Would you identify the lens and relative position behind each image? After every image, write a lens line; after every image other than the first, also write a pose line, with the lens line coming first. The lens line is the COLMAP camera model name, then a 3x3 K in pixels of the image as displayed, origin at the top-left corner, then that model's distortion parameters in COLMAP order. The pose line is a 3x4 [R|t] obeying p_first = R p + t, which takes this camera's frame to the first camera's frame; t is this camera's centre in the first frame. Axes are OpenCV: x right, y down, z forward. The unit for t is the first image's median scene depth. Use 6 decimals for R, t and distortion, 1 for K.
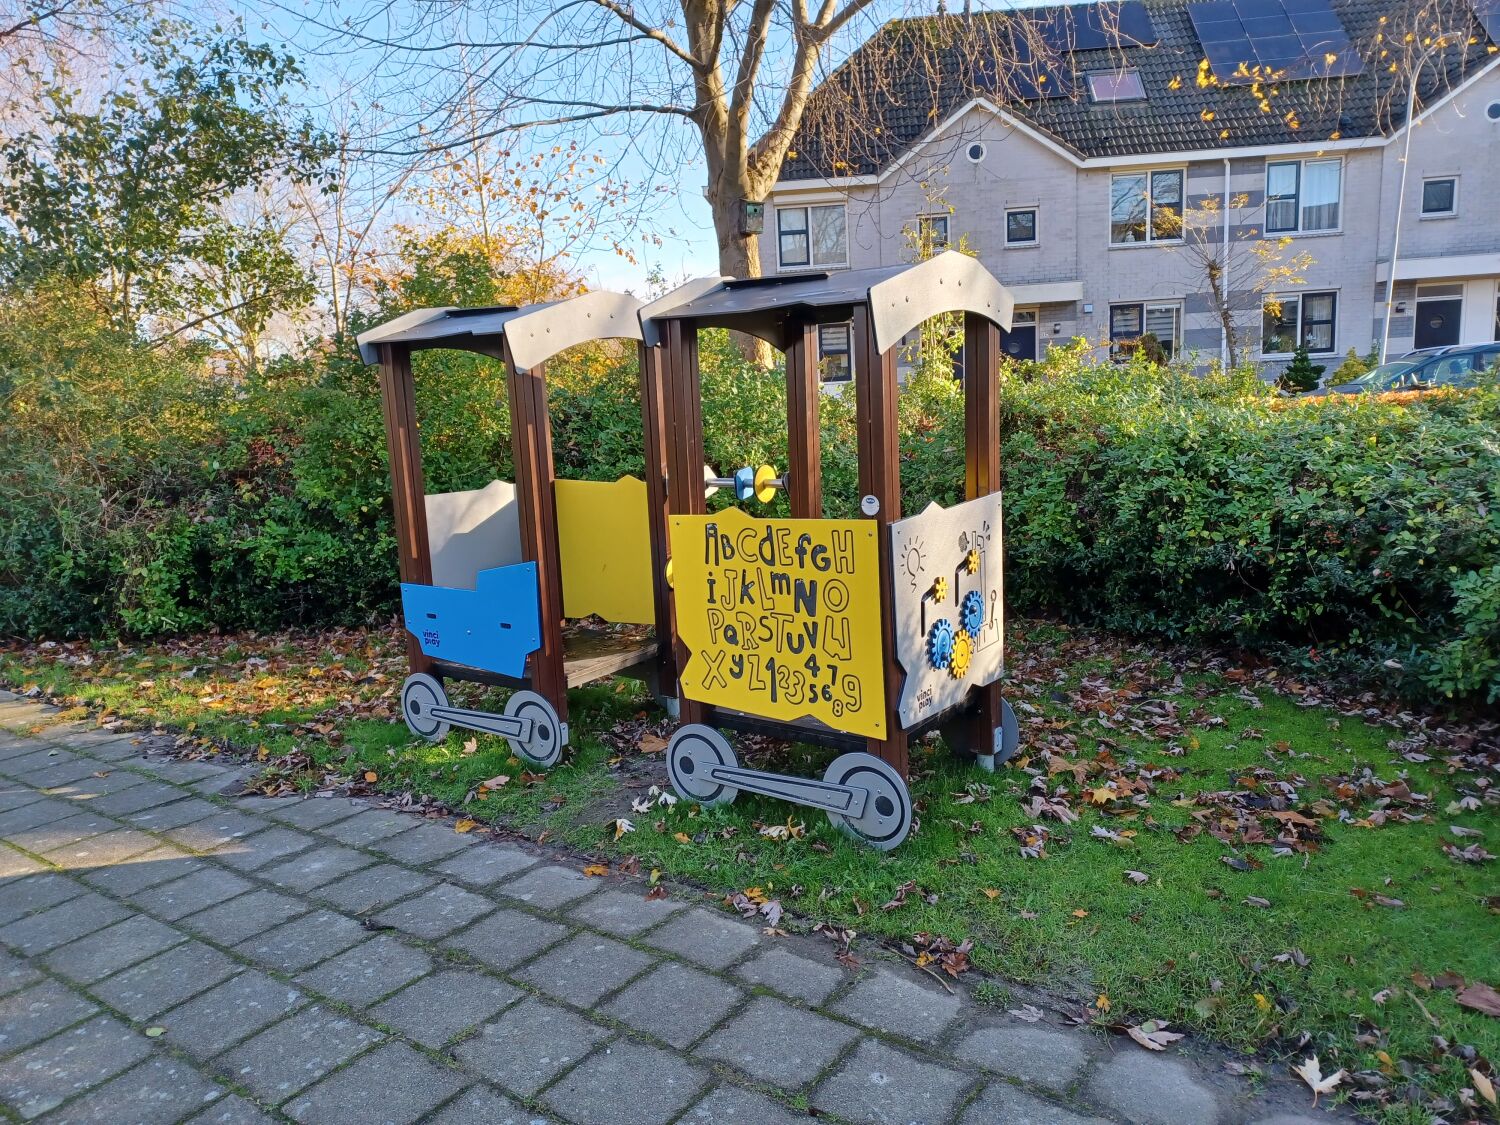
lens RADIAL K [[1086.6, 0, 750.0], [0, 1086.6, 562.5], [0, 0, 1]] dist [0.062511, -0.055560]
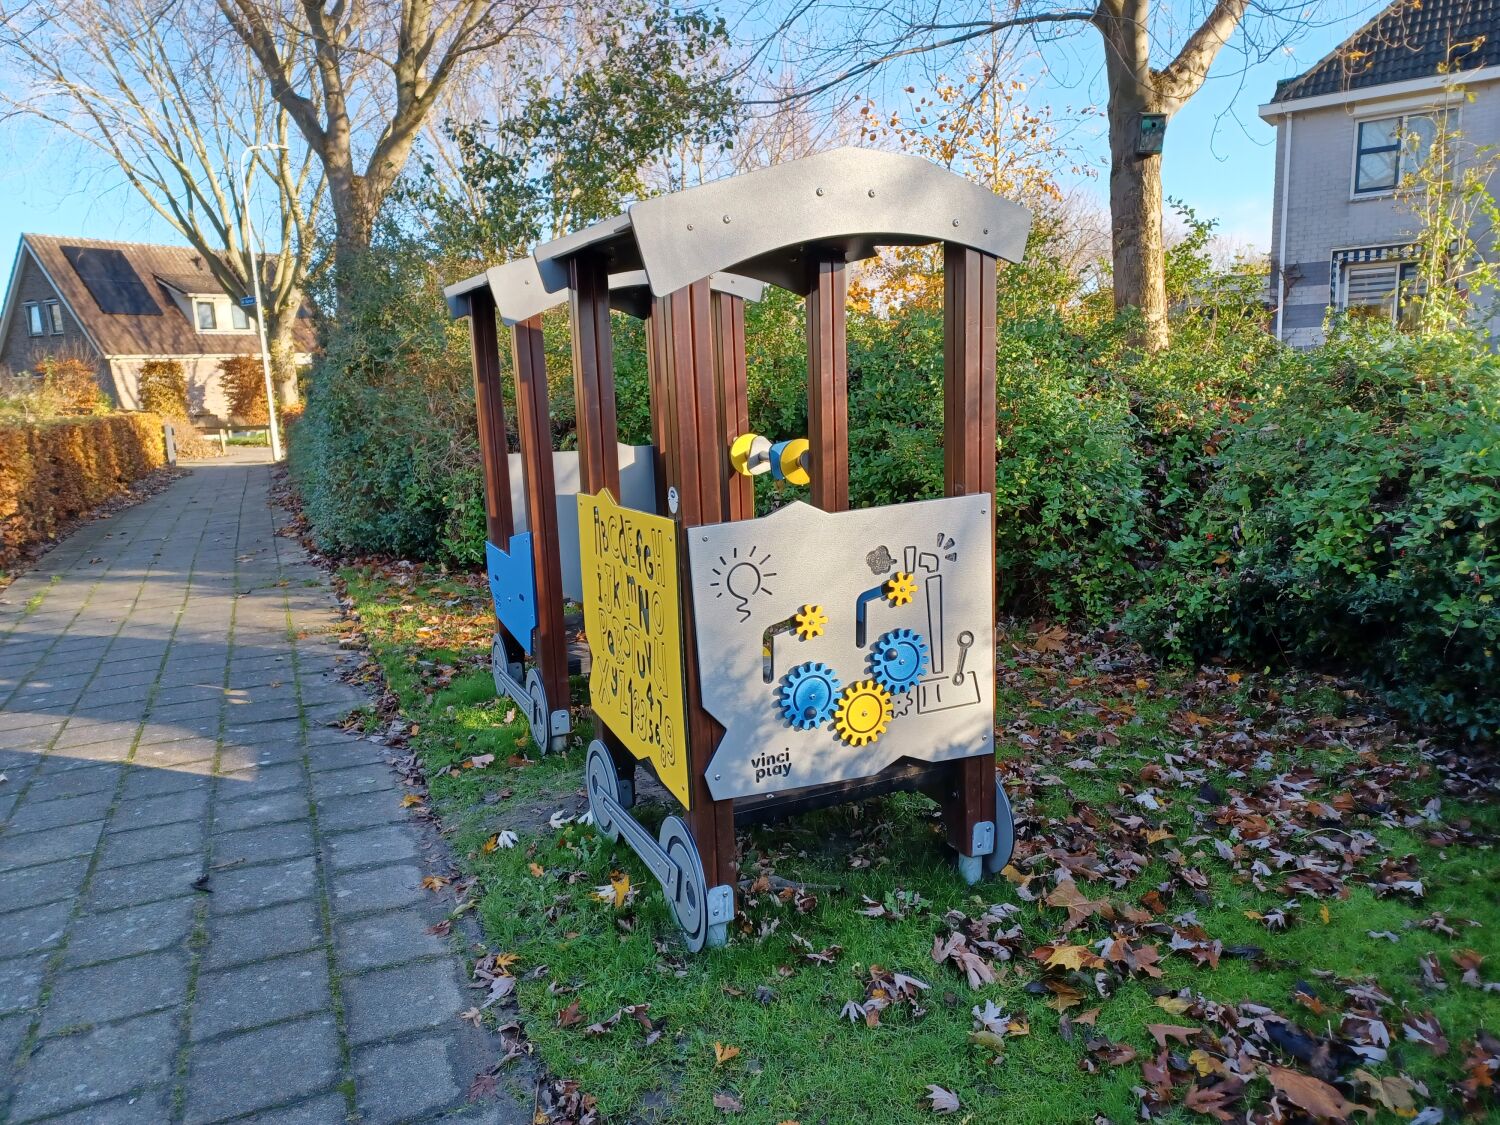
lens RADIAL K [[1086.6, 0, 750.0], [0, 1086.6, 562.5], [0, 0, 1]] dist [0.062511, -0.055560]
pose [[0.863596, 0.104161, -0.493307, 0.462599], [-0.084591, 0.994491, 0.061898, -0.052974], [0.497037, -0.011726, 0.867650, 0.324677]]
